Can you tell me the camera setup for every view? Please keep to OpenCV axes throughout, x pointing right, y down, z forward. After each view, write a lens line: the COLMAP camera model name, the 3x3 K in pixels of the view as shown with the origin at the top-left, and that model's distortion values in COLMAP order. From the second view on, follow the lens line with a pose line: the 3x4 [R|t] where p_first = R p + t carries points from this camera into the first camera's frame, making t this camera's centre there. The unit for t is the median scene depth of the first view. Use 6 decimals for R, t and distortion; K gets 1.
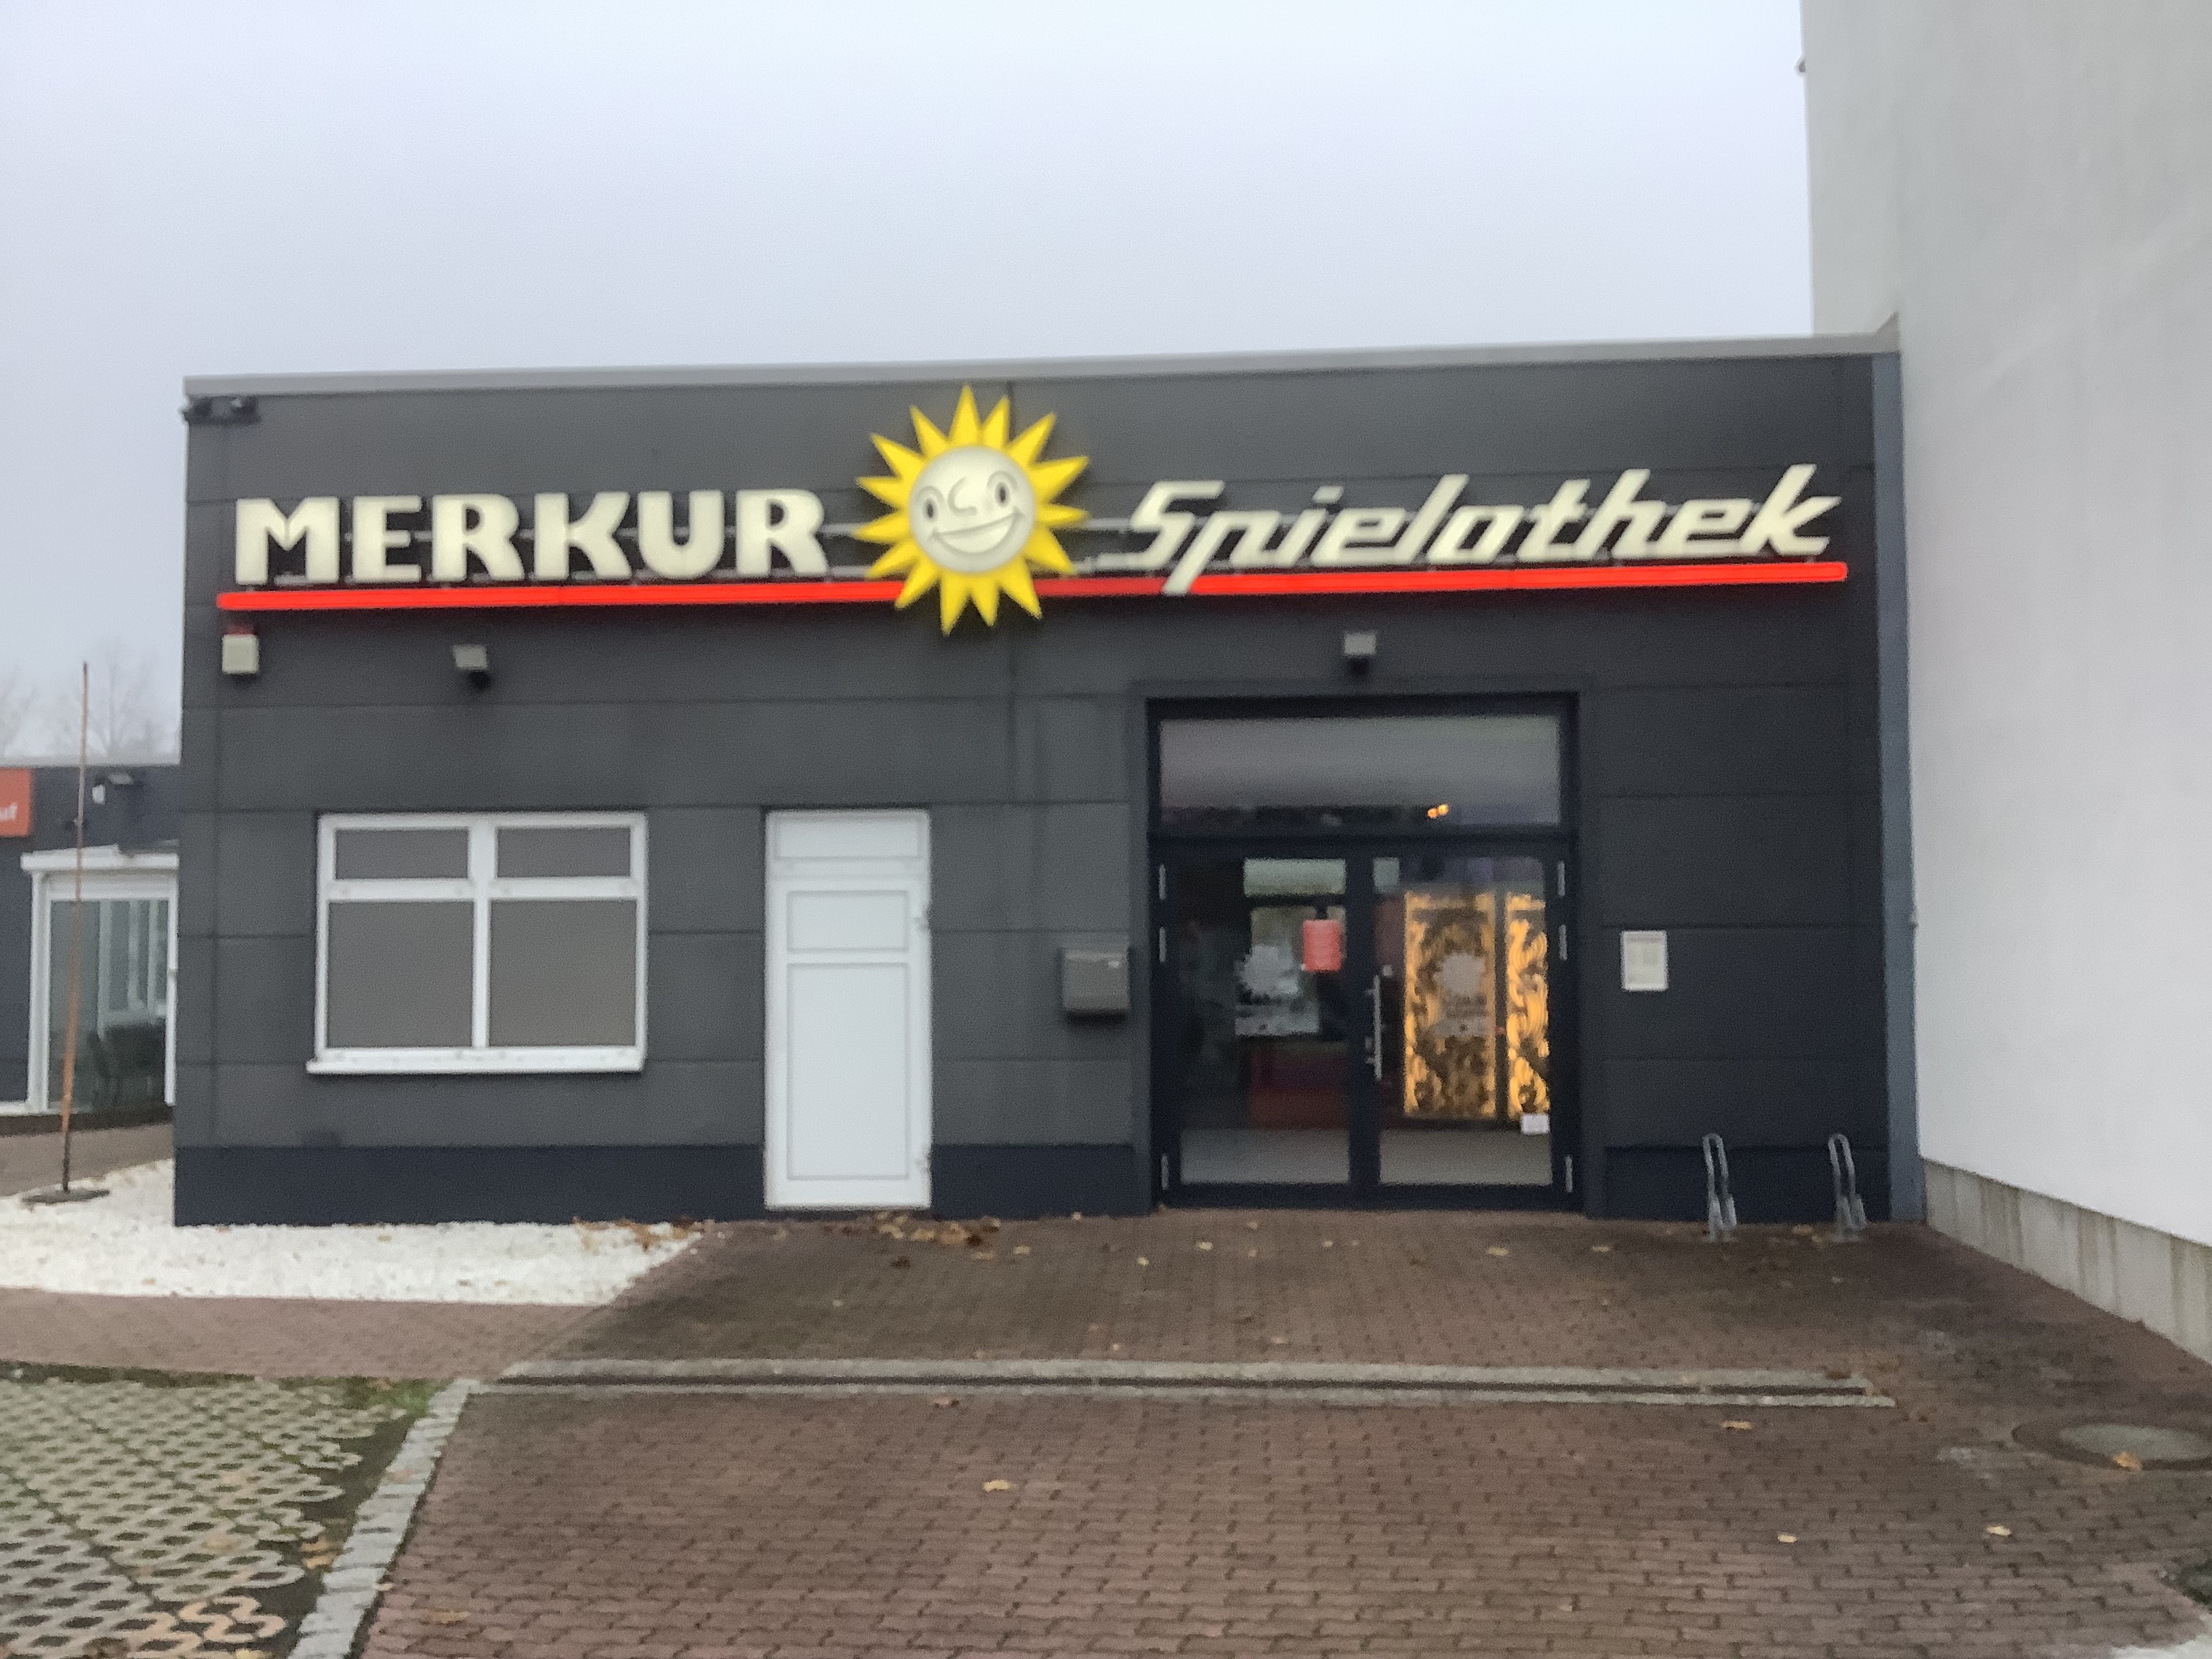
lens RADIAL K [[2000.1, 0, 1106.0], [0, 2000.1, 829.5], [0, 0, 1]] dist [0.006558, -0.099569]
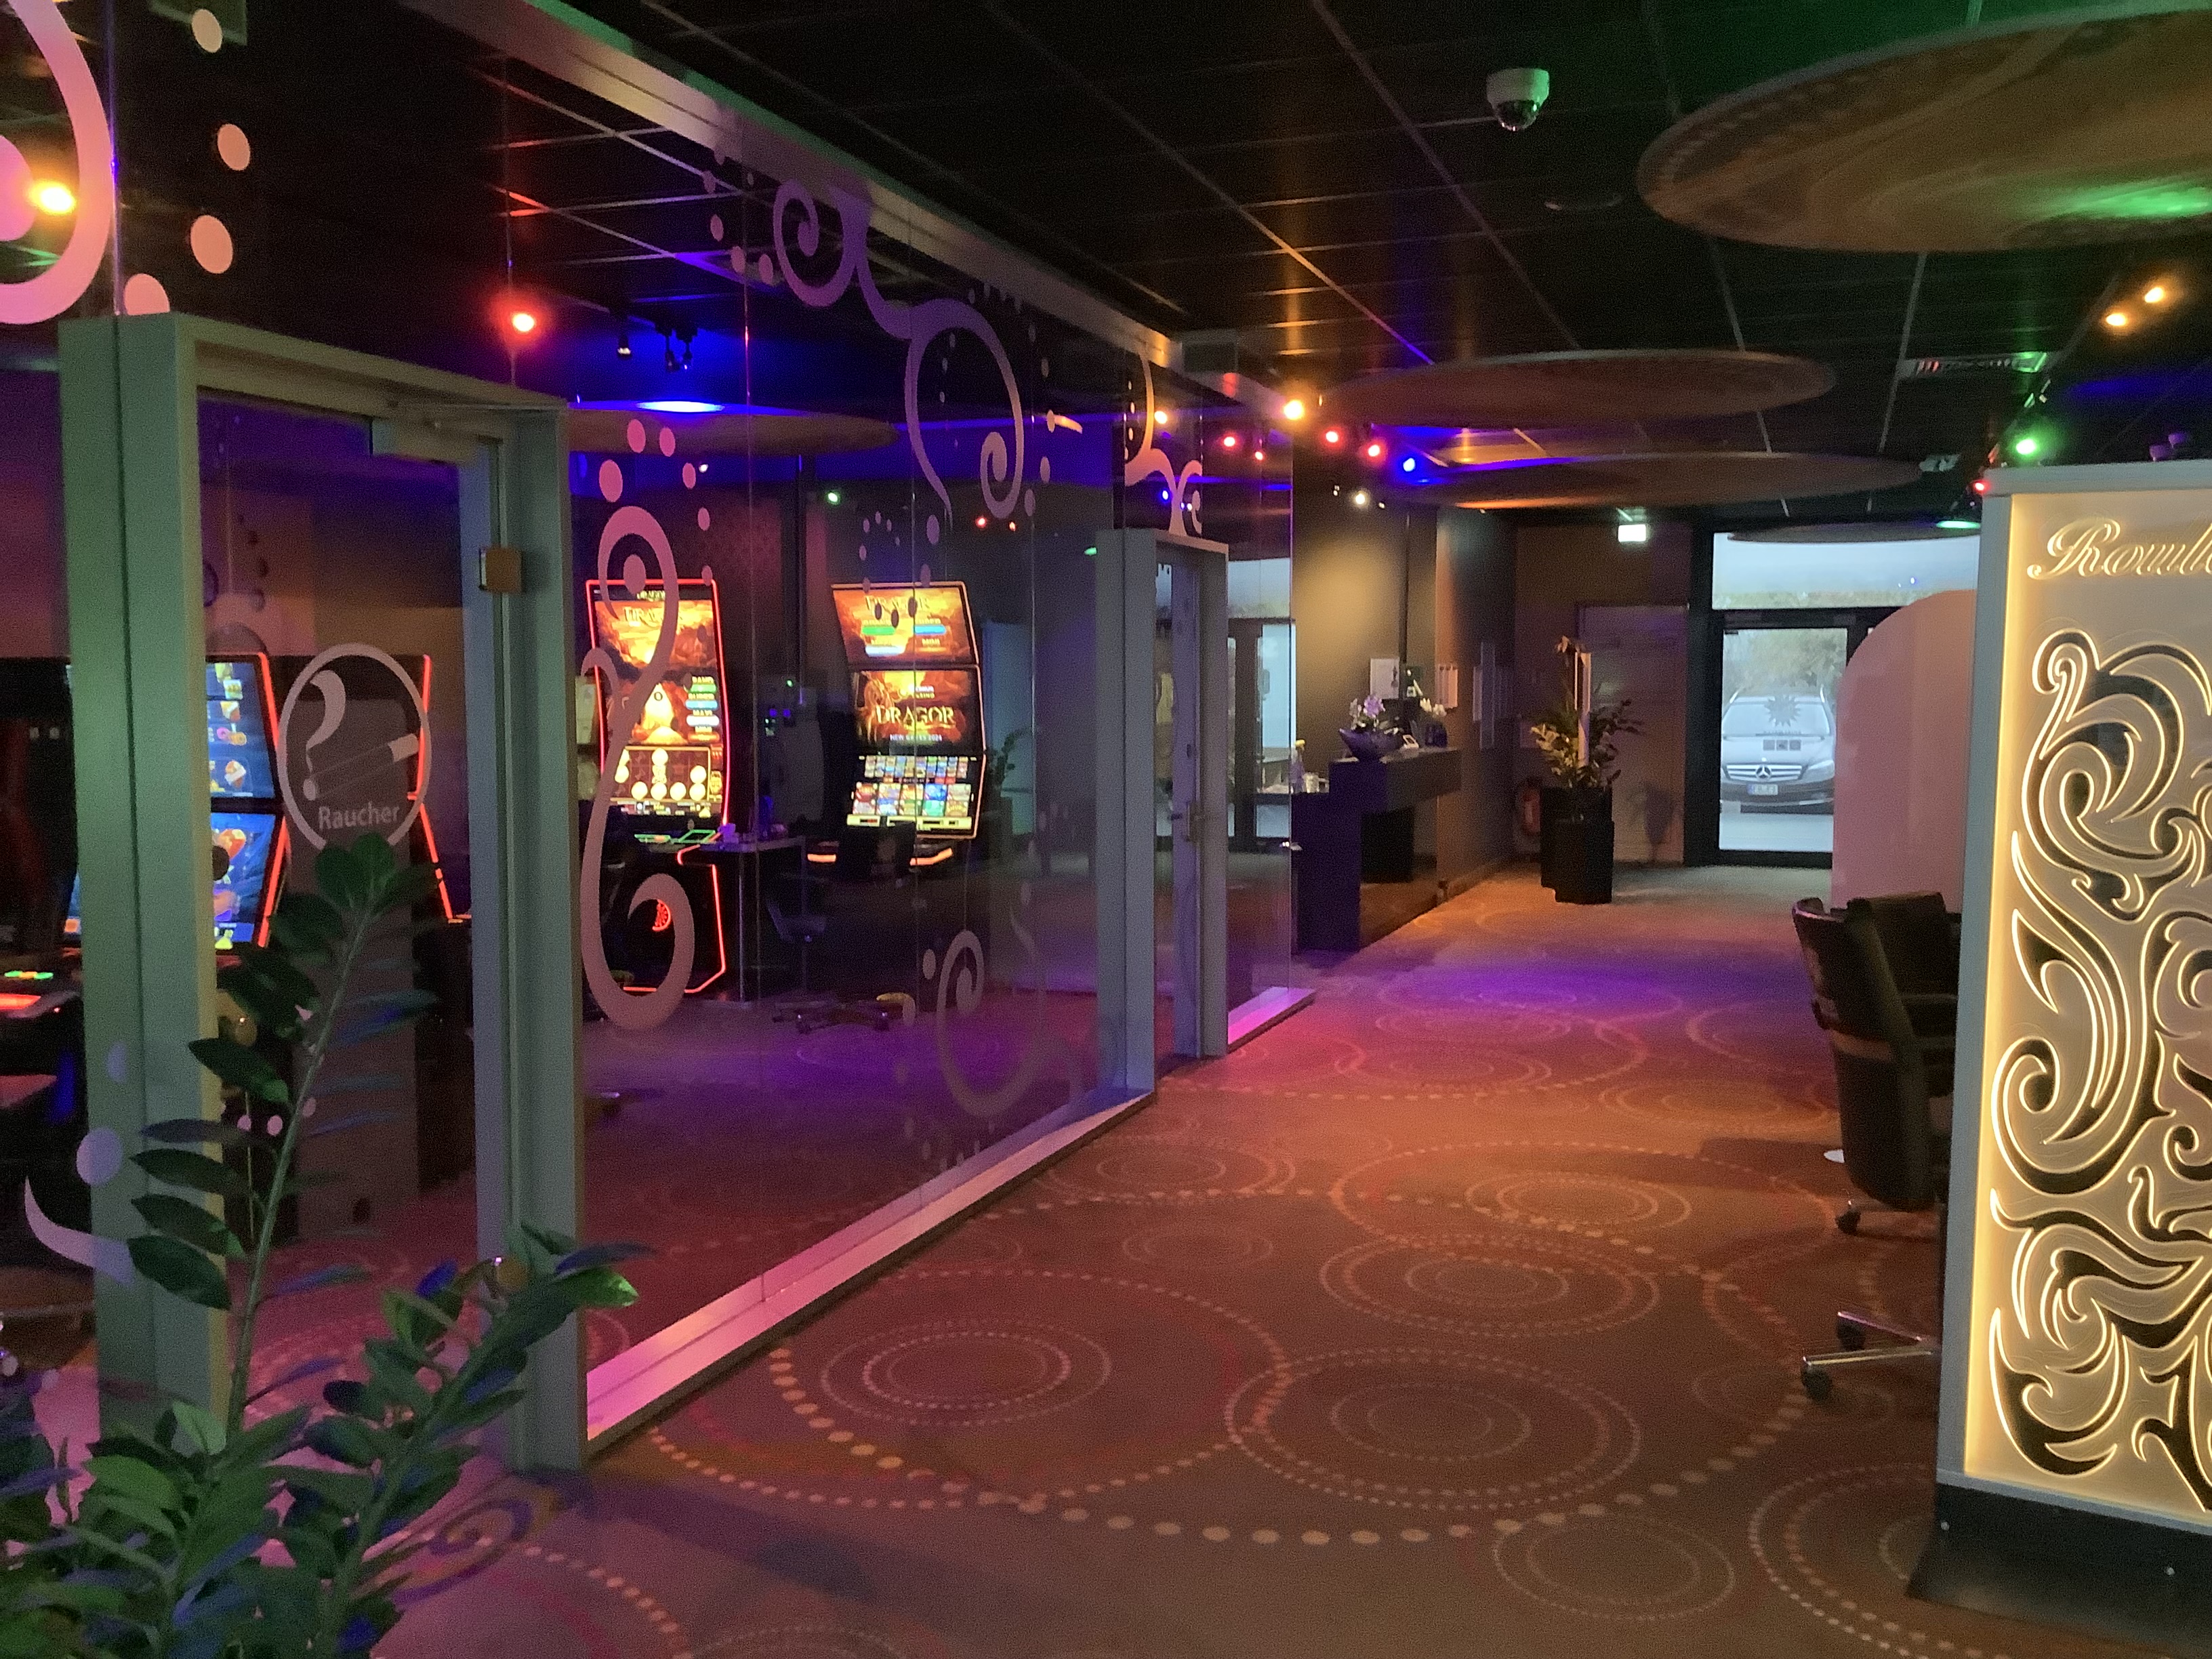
lens RADIAL K [[2000.1, 0, 1106.0], [0, 2000.1, 829.5], [0, 0, 1]] dist [0.006558, -0.099569]
pose [[0.957808, 0.023700, -0.286431, 0.120777], [0.012486, 0.992222, 0.123851, 0.042414], [0.287139, -0.122202, 0.950062, 0.771330]]
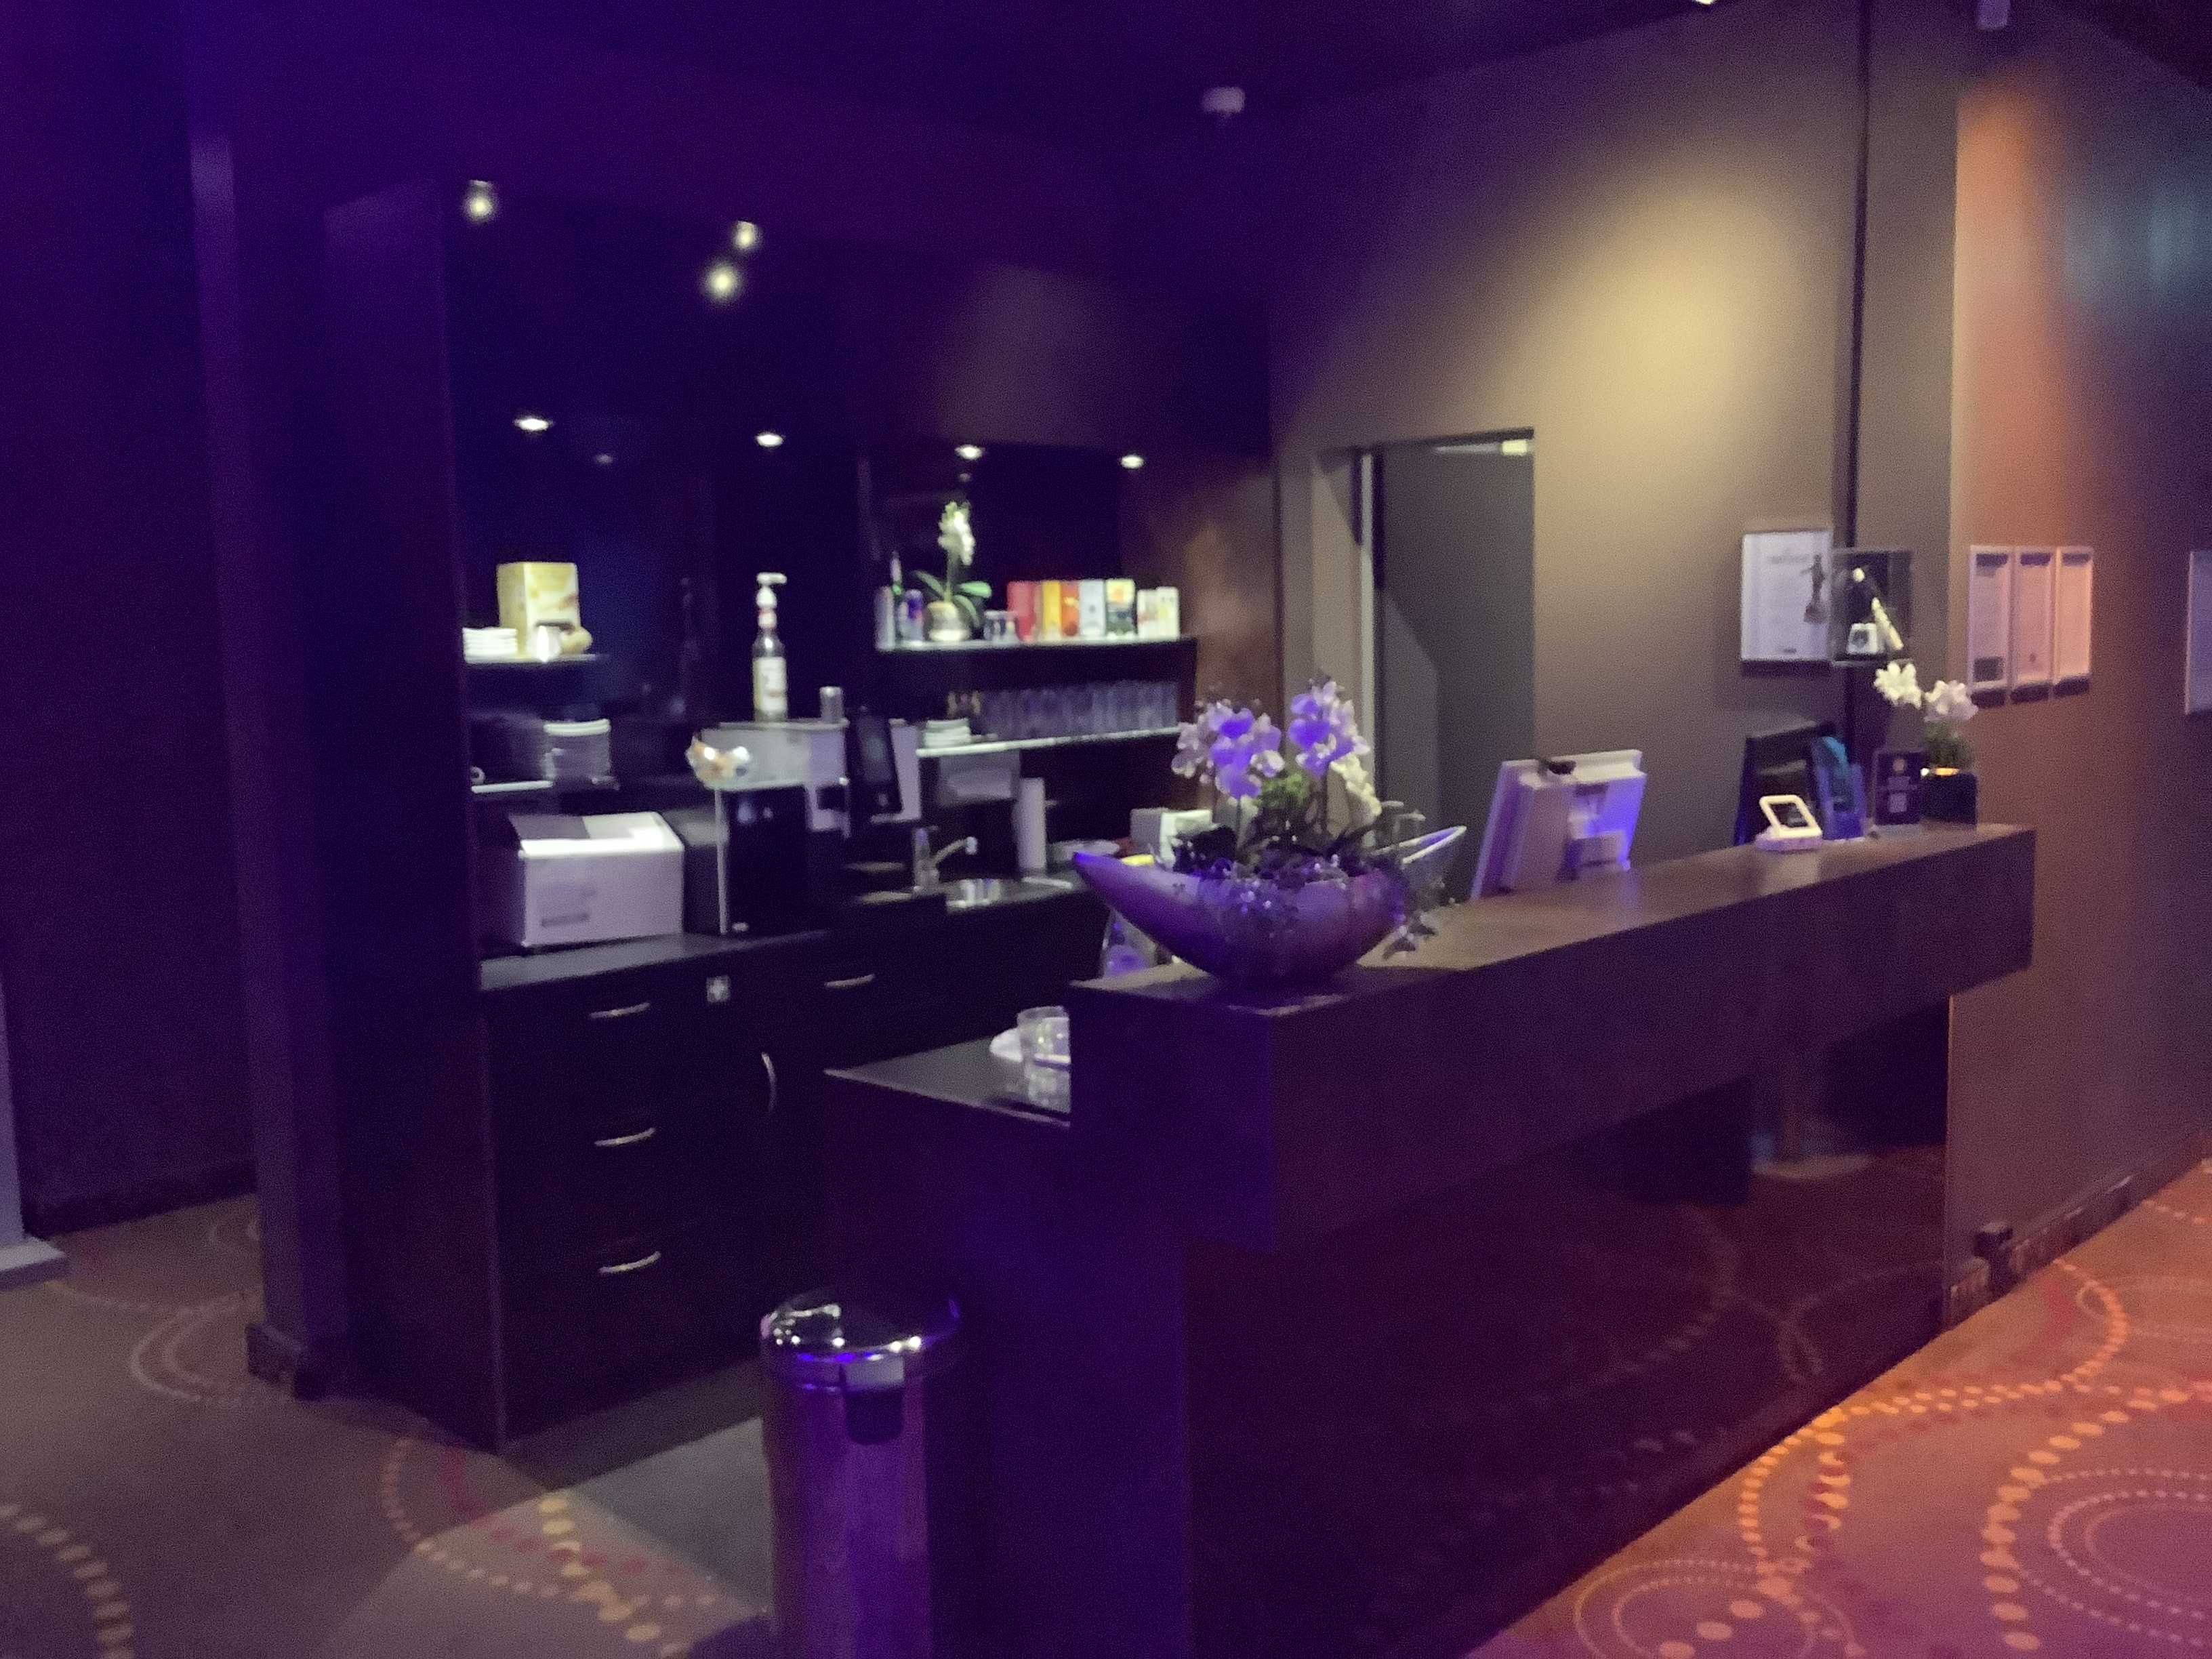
lens RADIAL K [[2000.1, 0, 1106.0], [0, 2000.1, 829.5], [0, 0, 1]] dist [0.006558, -0.099569]
pose [[0.756399, 0.058303, -0.651507, 0.115622], [0.054139, 0.987022, 0.151183, 0.048459], [0.651867, -0.149626, 0.743426, 0.895693]]
